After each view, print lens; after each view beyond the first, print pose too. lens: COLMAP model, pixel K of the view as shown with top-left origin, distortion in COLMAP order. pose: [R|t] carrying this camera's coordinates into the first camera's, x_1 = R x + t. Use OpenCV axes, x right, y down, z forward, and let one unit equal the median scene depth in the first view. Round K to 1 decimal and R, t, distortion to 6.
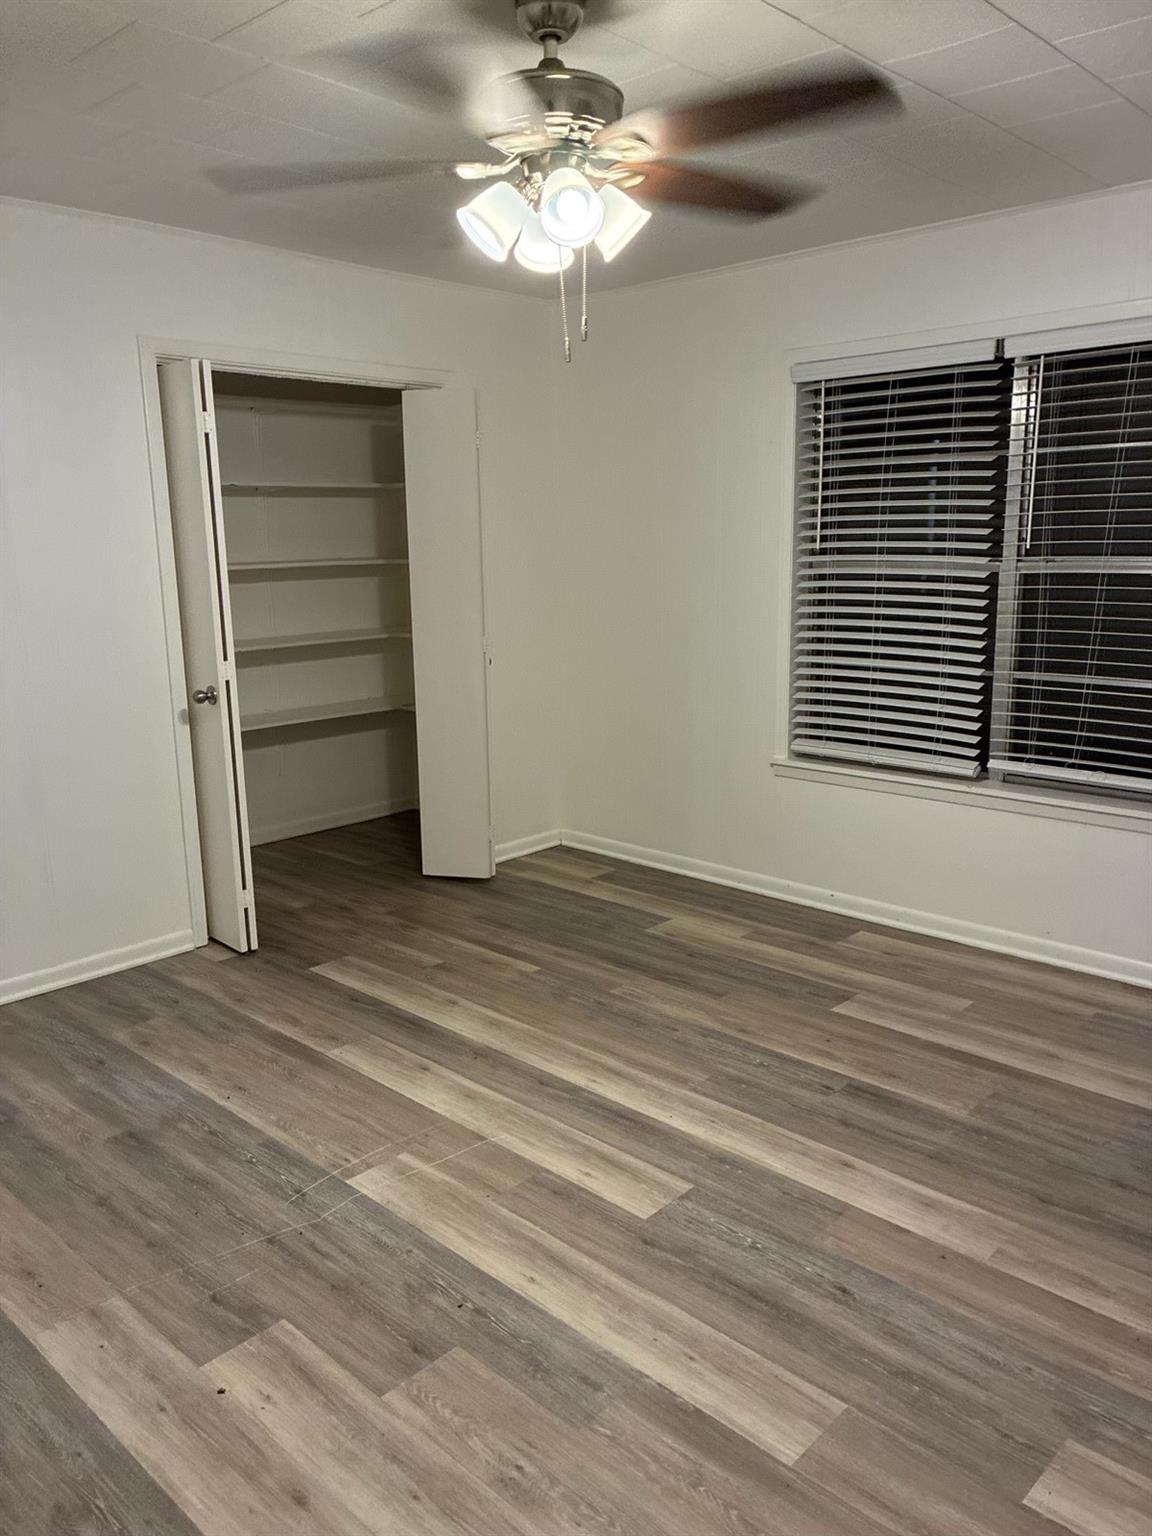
lens RADIAL K [[1156.0, 0, 568.5], [0, 1156.0, 760.3], [0, 0, 1]] dist [0.036111, -0.039893]
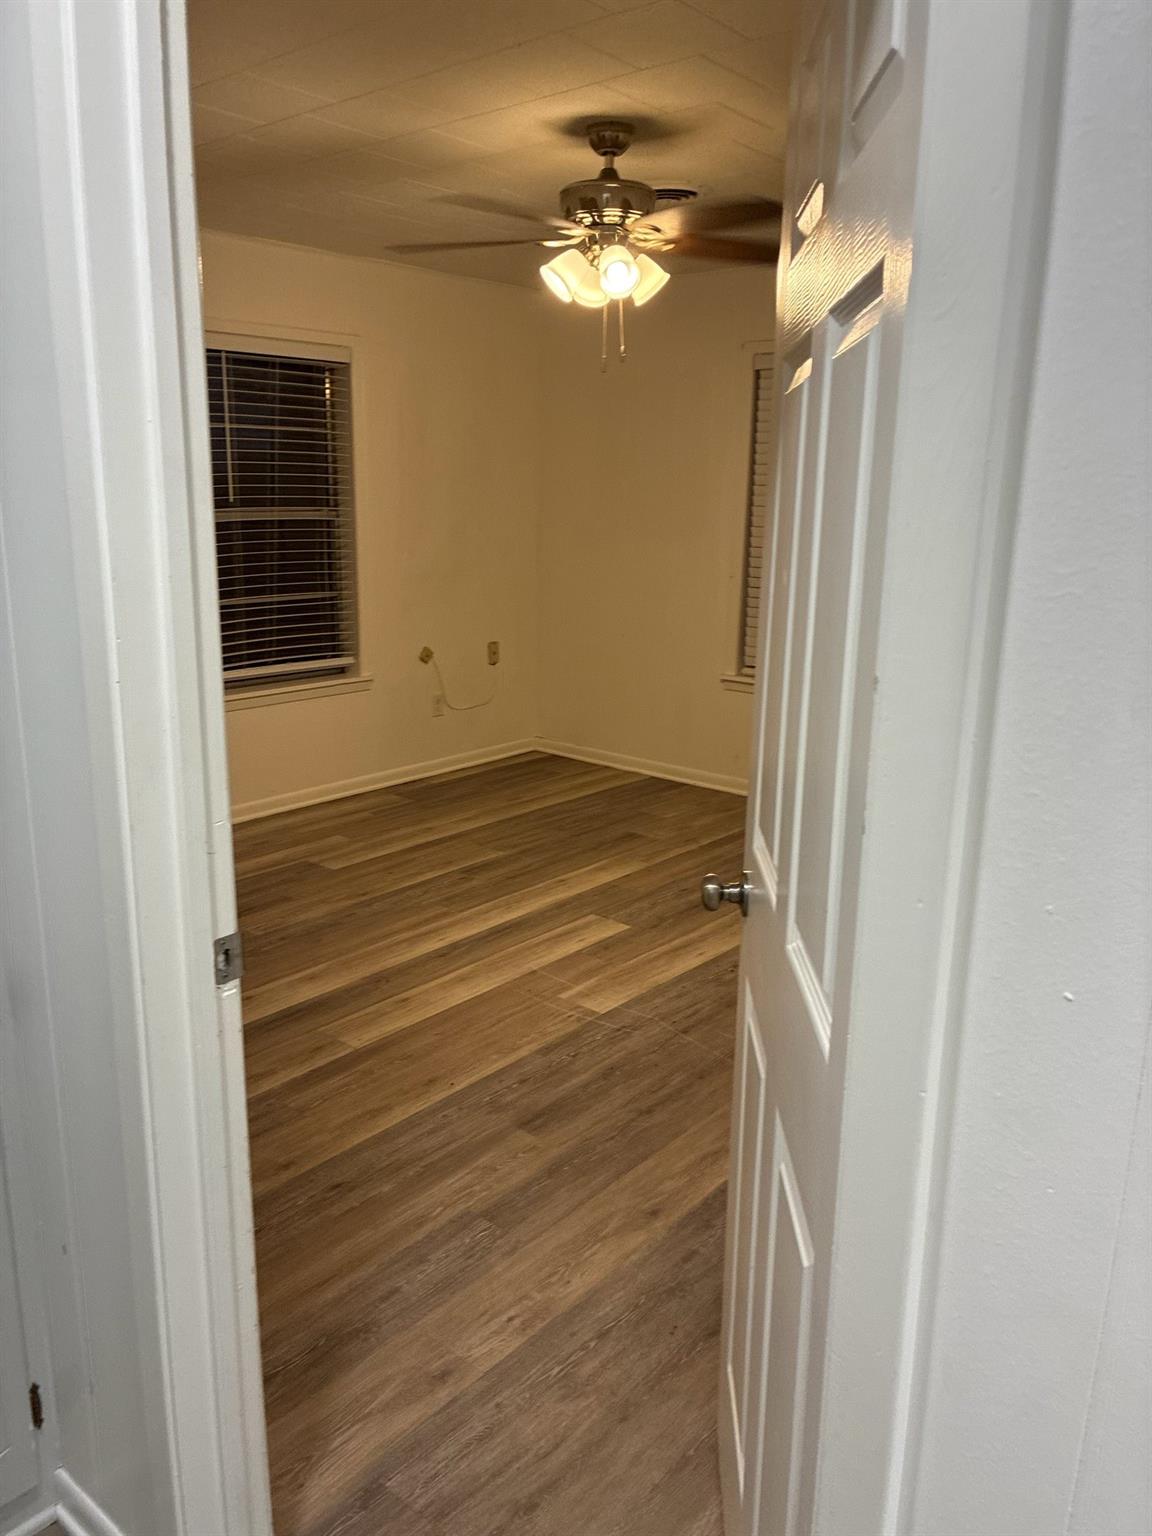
lens RADIAL K [[1156.0, 0, 568.5], [0, 1156.0, 760.3], [0, 0, 1]] dist [0.036111, -0.039893]
pose [[-0.050941, -0.215651, 0.975141, -1.166012], [0.188636, 0.956755, 0.221440, -0.152034], [-0.980725, 0.195227, -0.008058, 0.869499]]
